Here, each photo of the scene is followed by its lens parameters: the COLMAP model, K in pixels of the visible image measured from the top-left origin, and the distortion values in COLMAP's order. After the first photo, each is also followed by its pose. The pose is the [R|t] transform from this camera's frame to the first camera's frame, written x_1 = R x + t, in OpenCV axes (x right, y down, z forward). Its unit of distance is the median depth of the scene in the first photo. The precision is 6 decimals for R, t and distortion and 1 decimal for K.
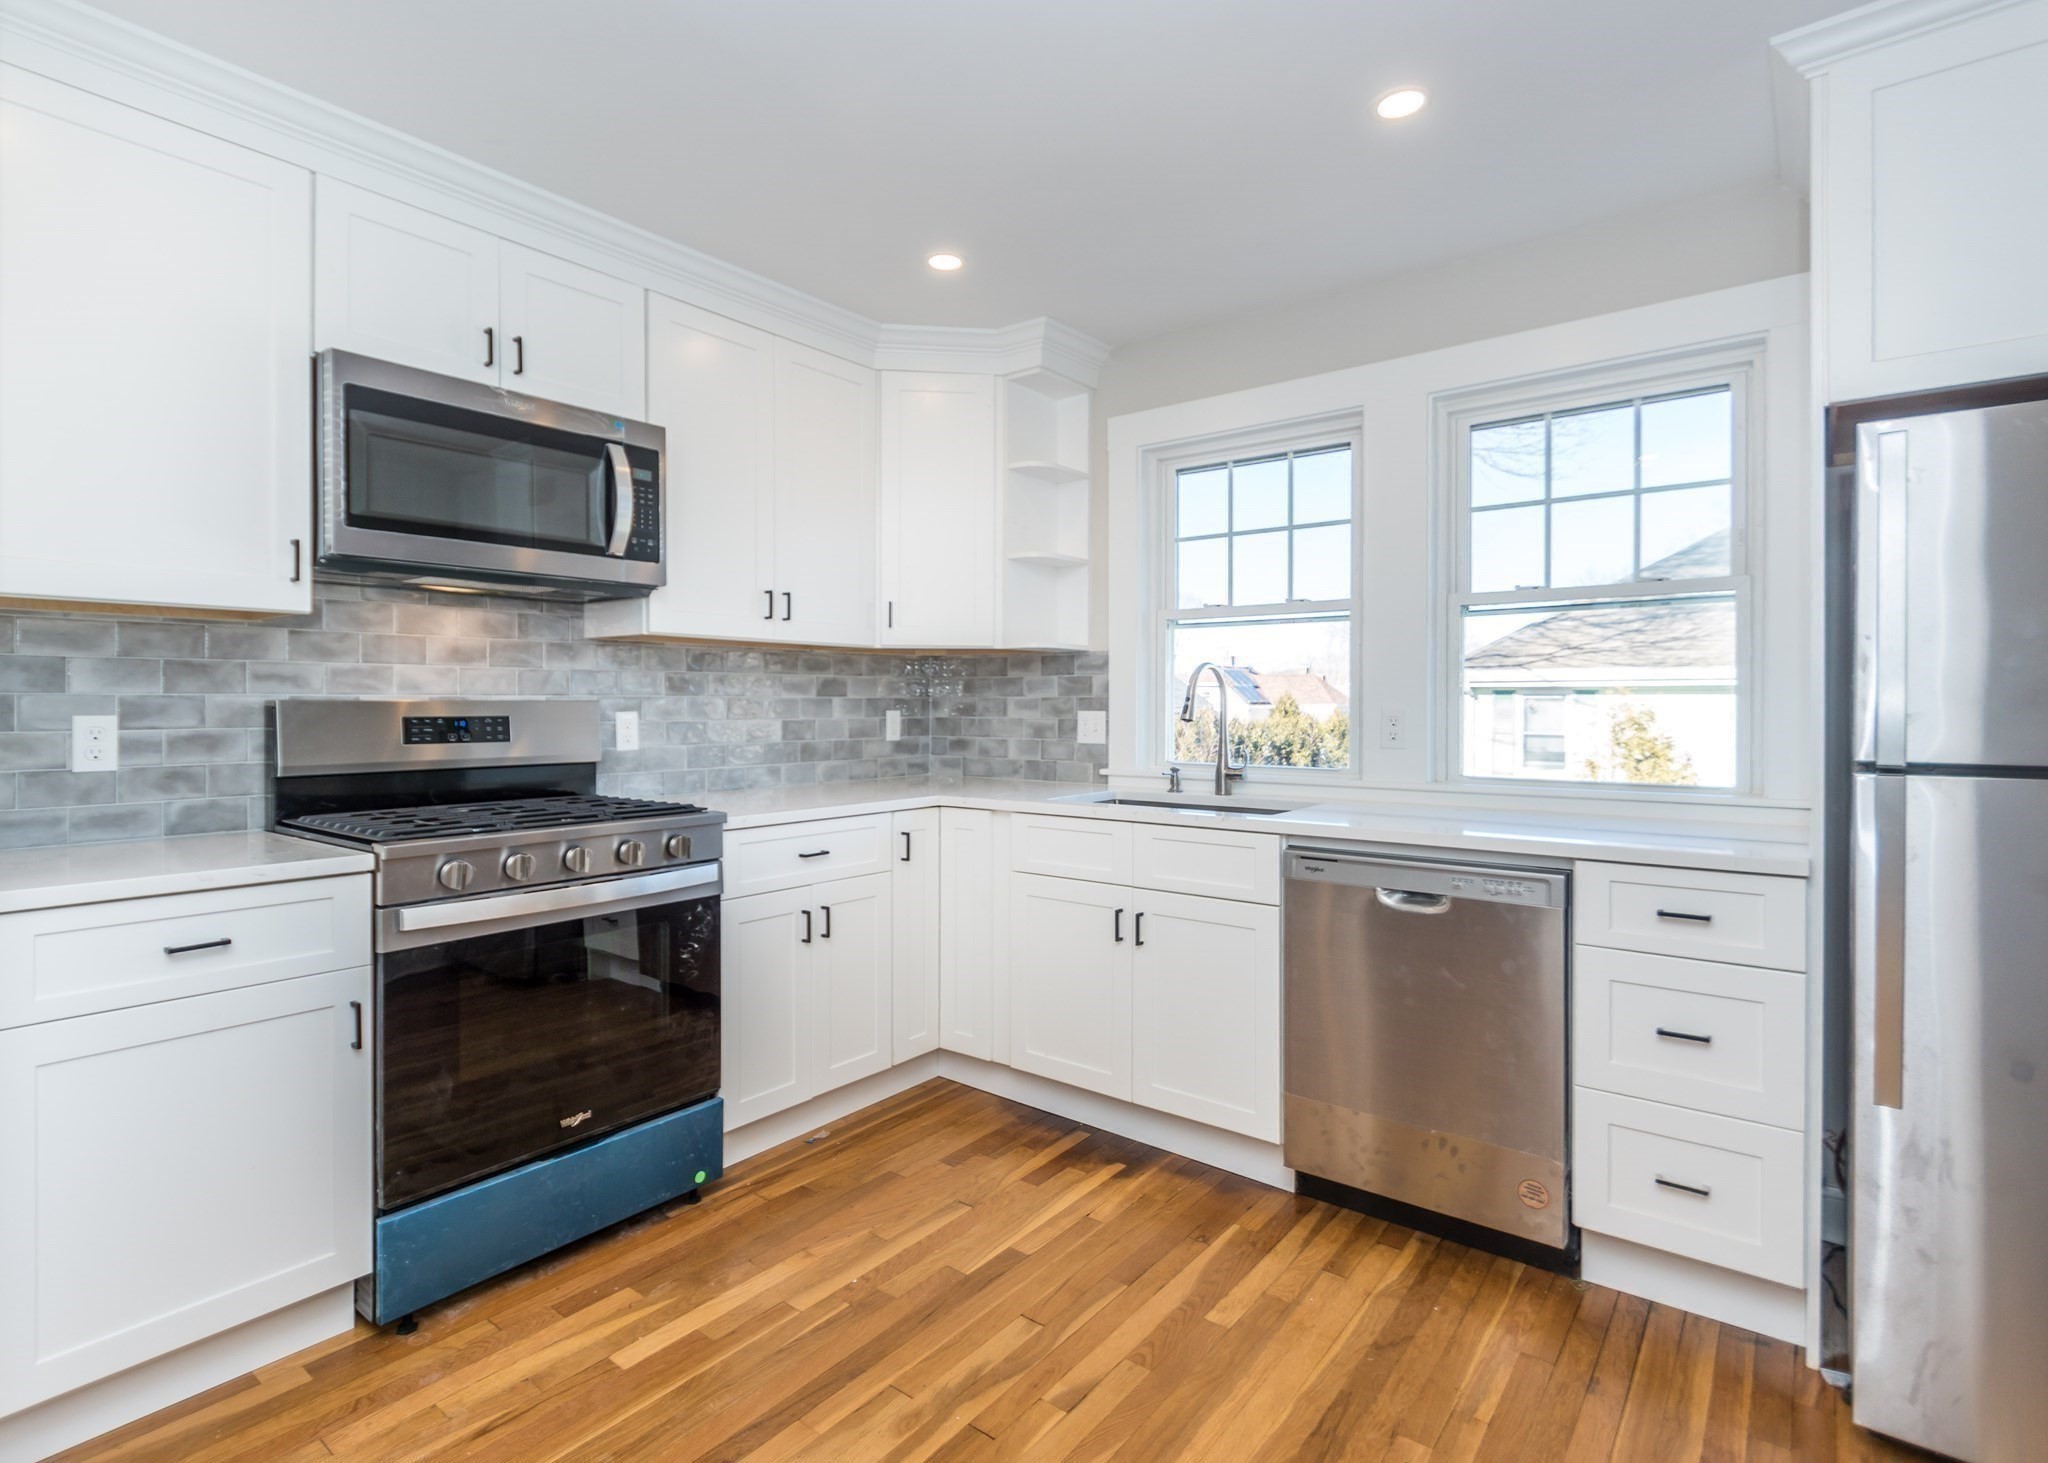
lens RADIAL K [[986.2, 0, 1009.2], [0, 986.2, 738.3], [0, 0, 1]] dist [0.002035, -0.001358]
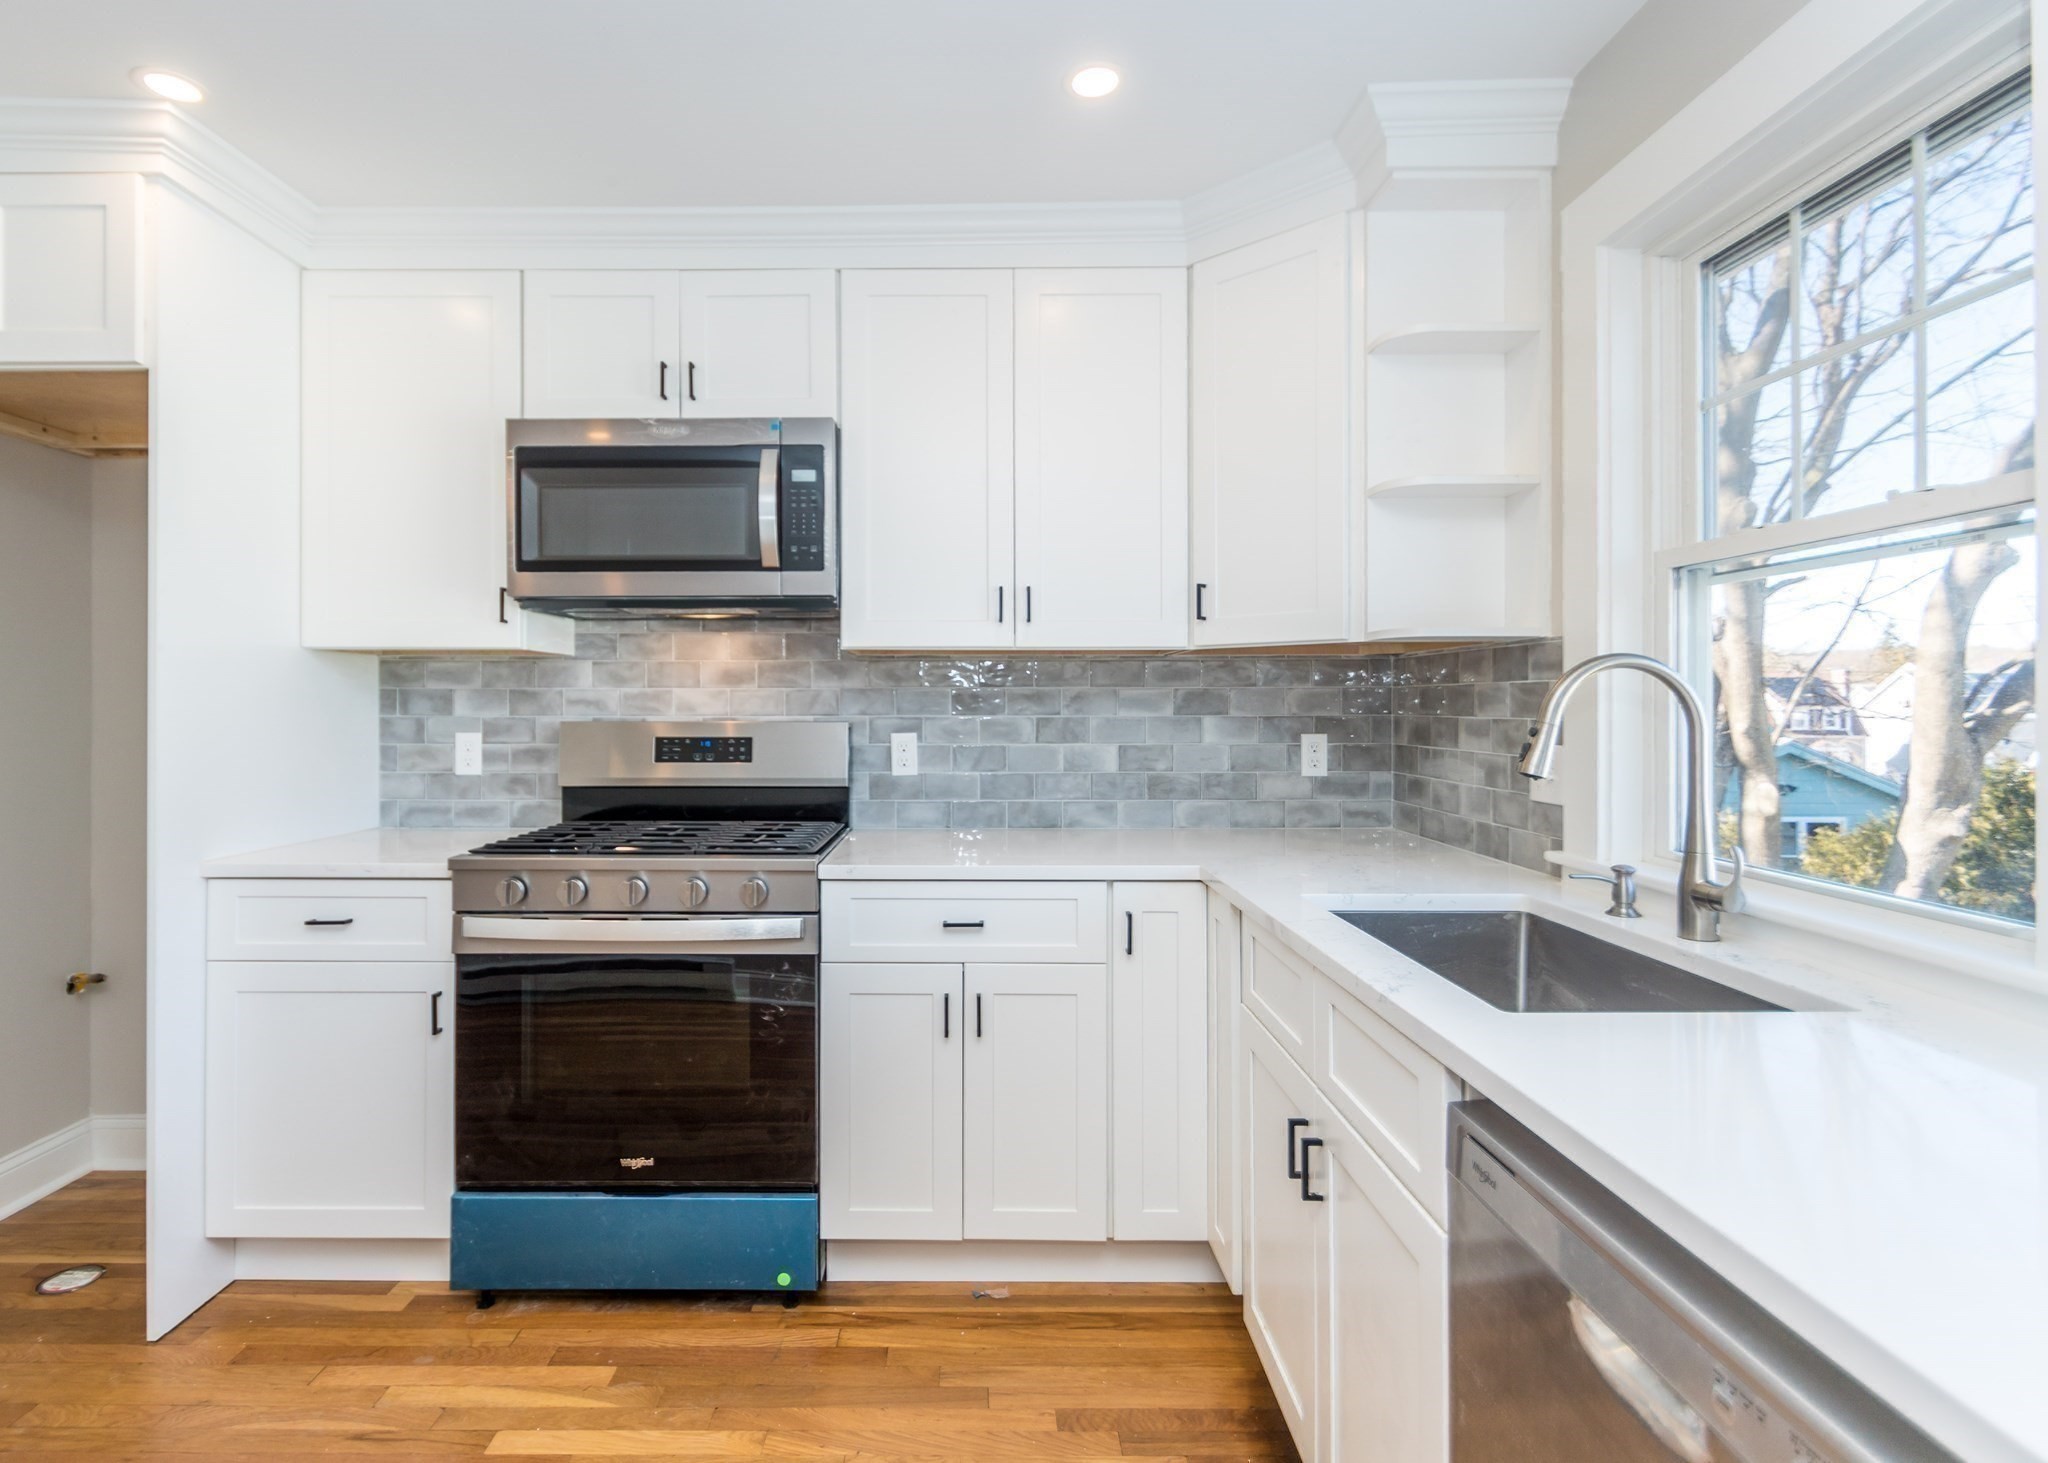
lens RADIAL K [[1028.6, 0, 981.0], [0, 1028.6, 720.7], [0, 0, 1]] dist [0.003891, 0.000173]
pose [[0.622662, 0.011880, -0.782400, 0.474603], [-0.028203, 0.999576, -0.007266, -0.039276], [0.781982, 0.026590, 0.622733, 0.544369]]
